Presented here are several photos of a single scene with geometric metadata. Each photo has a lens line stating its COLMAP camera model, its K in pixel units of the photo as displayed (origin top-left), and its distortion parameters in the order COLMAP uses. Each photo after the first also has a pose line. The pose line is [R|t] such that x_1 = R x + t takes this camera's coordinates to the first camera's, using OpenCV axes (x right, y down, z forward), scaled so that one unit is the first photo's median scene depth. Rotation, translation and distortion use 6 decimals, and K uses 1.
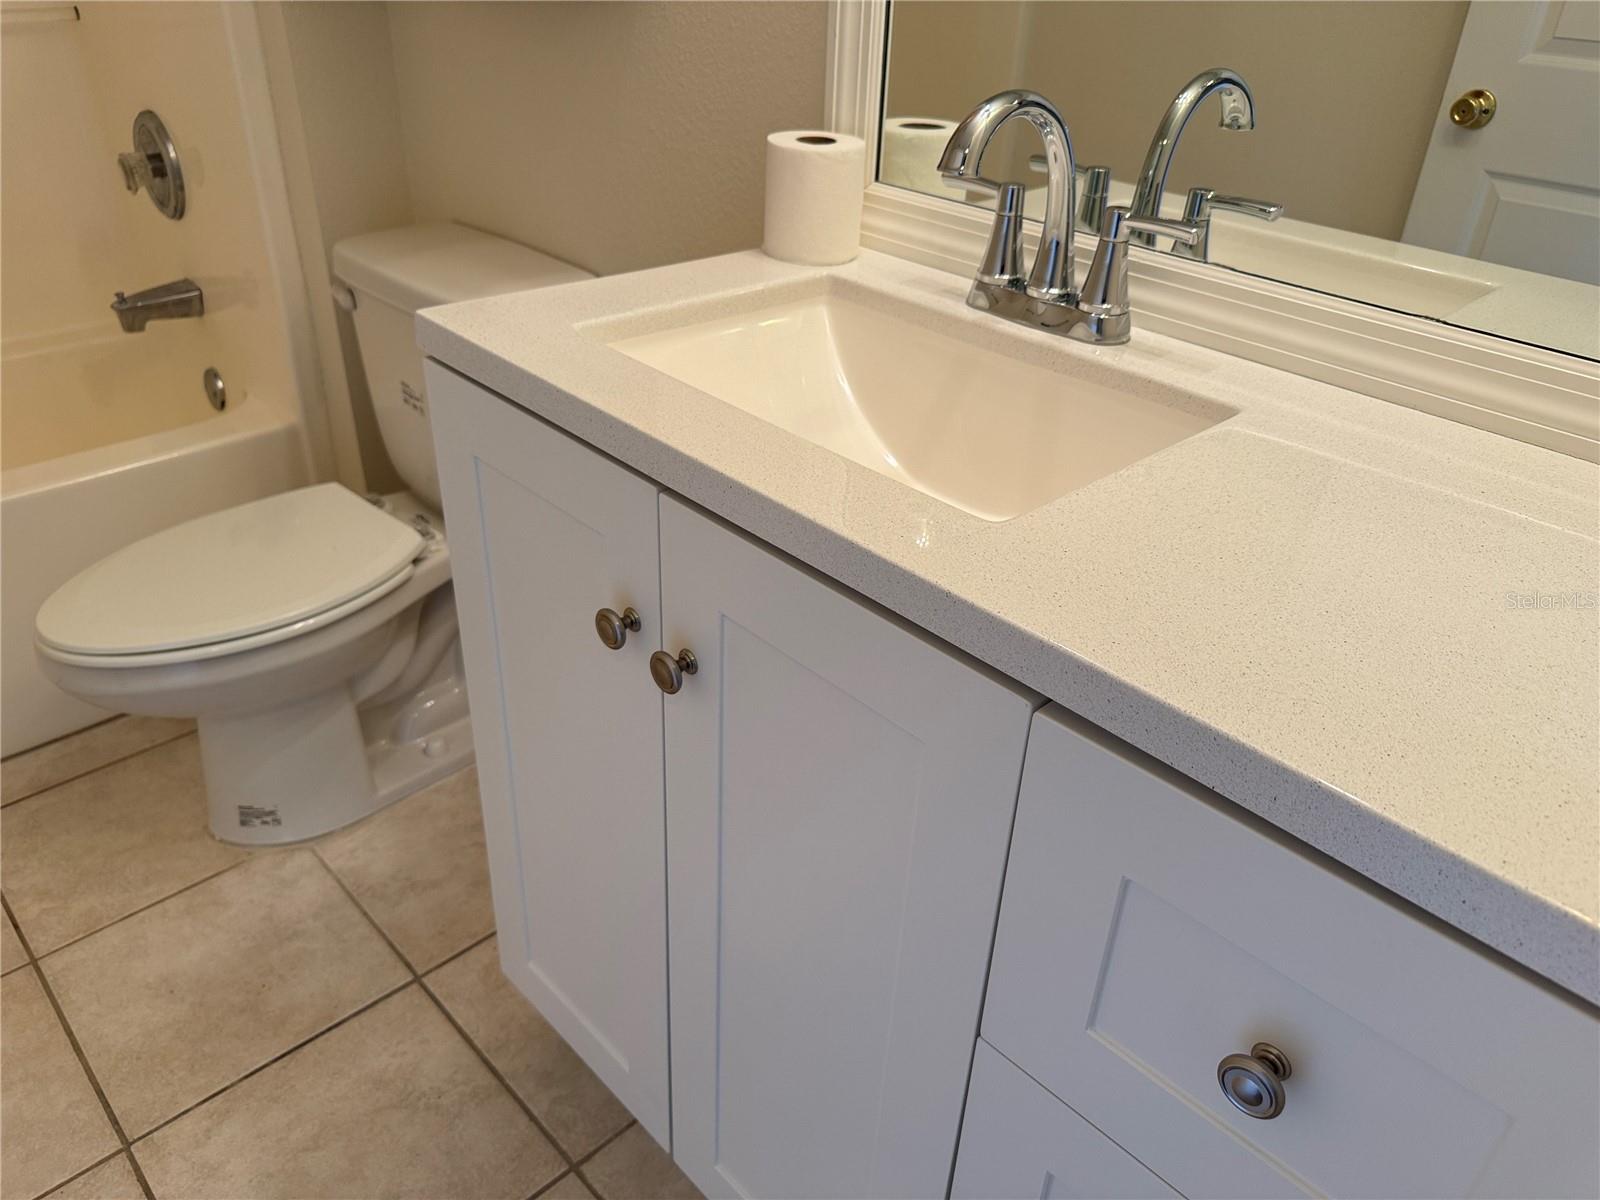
lens RADIAL K [[1121.9, 0, 796.6], [0, 1121.9, 605.3], [0, 0, 1]] dist [0.001973, -0.011434]
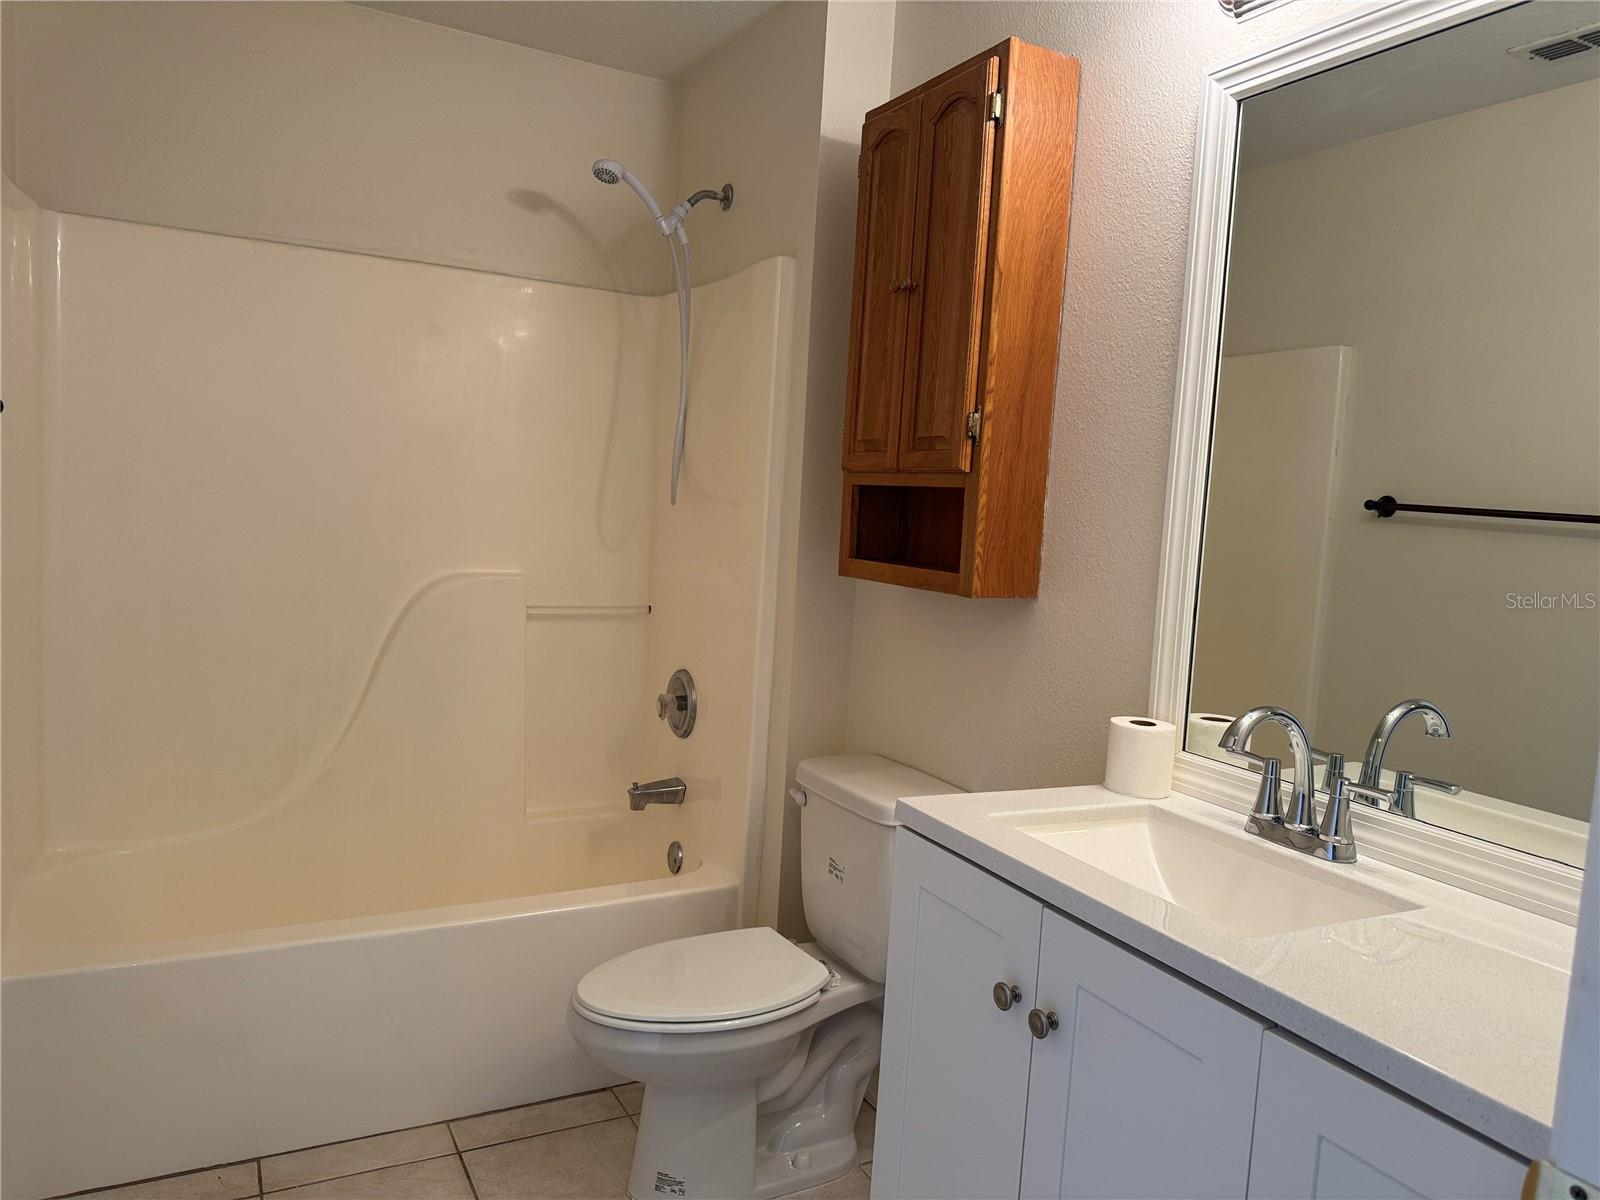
lens RADIAL K [[1118.5, 0, 806.4], [0, 1118.5, 601.3], [0, 0, 1]] dist [0.085813, -0.125309]
pose [[0.962047, 0.042573, -0.269542, -0.019761], [-0.162644, 0.882593, -0.441108, 0.234603], [0.219117, 0.468206, 0.856020, -0.602332]]
